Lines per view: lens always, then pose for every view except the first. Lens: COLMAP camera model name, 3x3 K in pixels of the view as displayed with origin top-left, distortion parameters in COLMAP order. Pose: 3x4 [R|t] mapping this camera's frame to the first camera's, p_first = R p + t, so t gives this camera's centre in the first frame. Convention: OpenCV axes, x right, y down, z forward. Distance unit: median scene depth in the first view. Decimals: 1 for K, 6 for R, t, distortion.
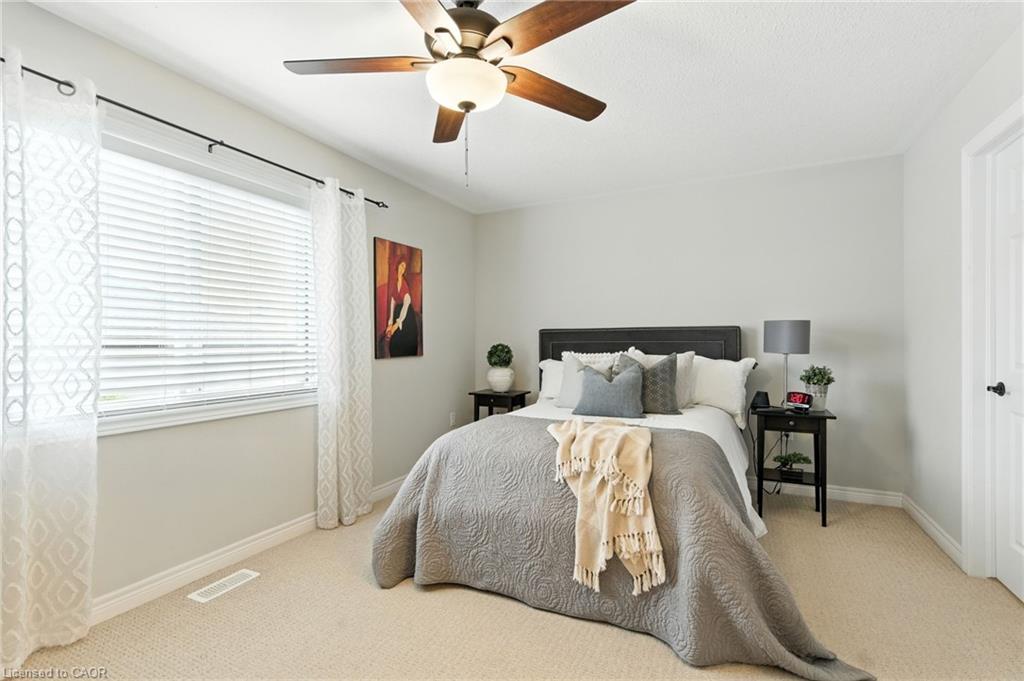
lens RADIAL K [[466.6, 0, 514.9], [0, 466.6, 344.3], [0, 0, 1]] dist [0.003385, -0.001563]
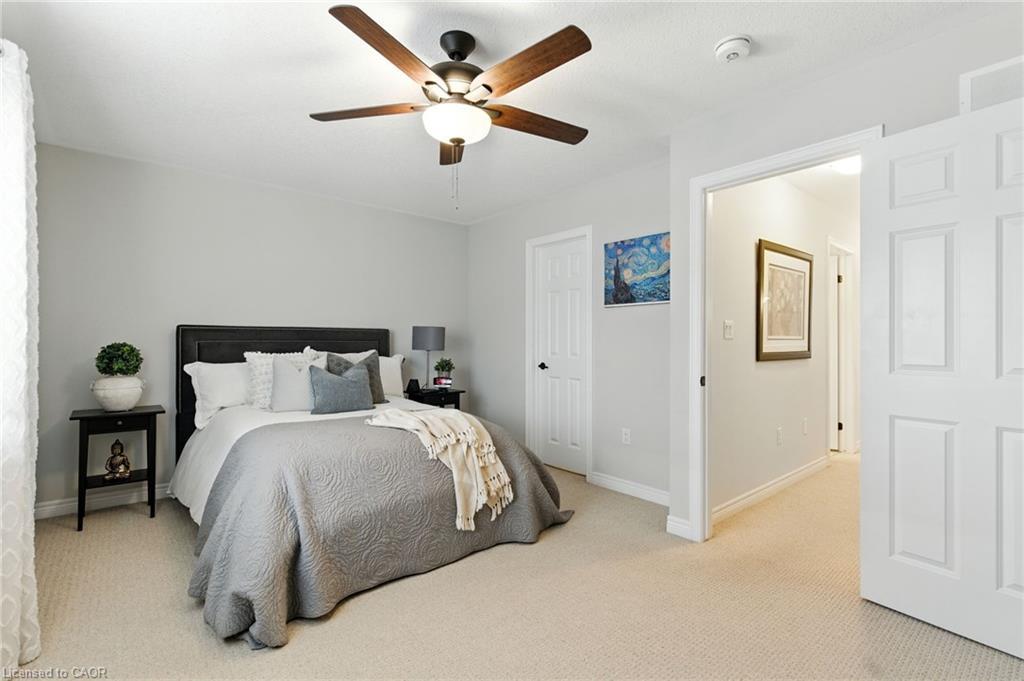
lens RADIAL K [[466.6, 0, 510.9], [0, 466.6, 337.6], [0, 0, 1]] dist [0.003385, -0.001563]
pose [[0.406466, 0.012770, 0.913577, -0.603275], [0.000152, 0.999901, -0.014044, 0.000836], [-0.913666, 0.005847, 0.406424, 0.217456]]
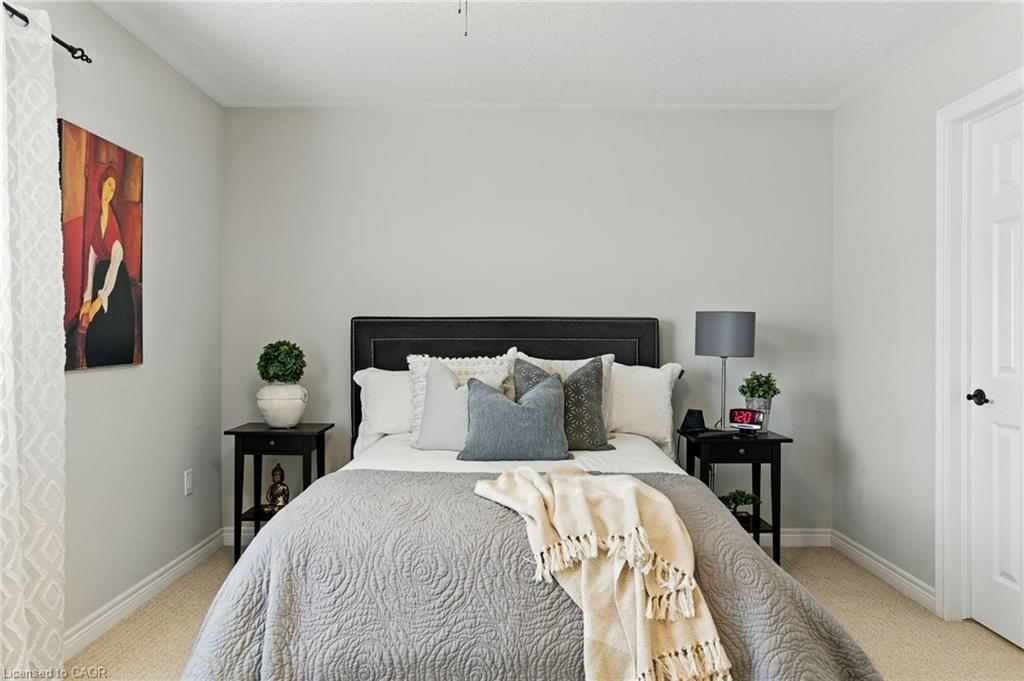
lens RADIAL K [[709.5, 0, 513.5], [0, 709.5, 339.4], [0, 0, 1]] dist [-0.022582, 0.029086]
pose [[0.897347, 0.006375, 0.441280, -0.215787], [-0.004493, 0.999976, -0.005311, -0.000301], [-0.441304, 0.002784, 0.897354, 0.149111]]
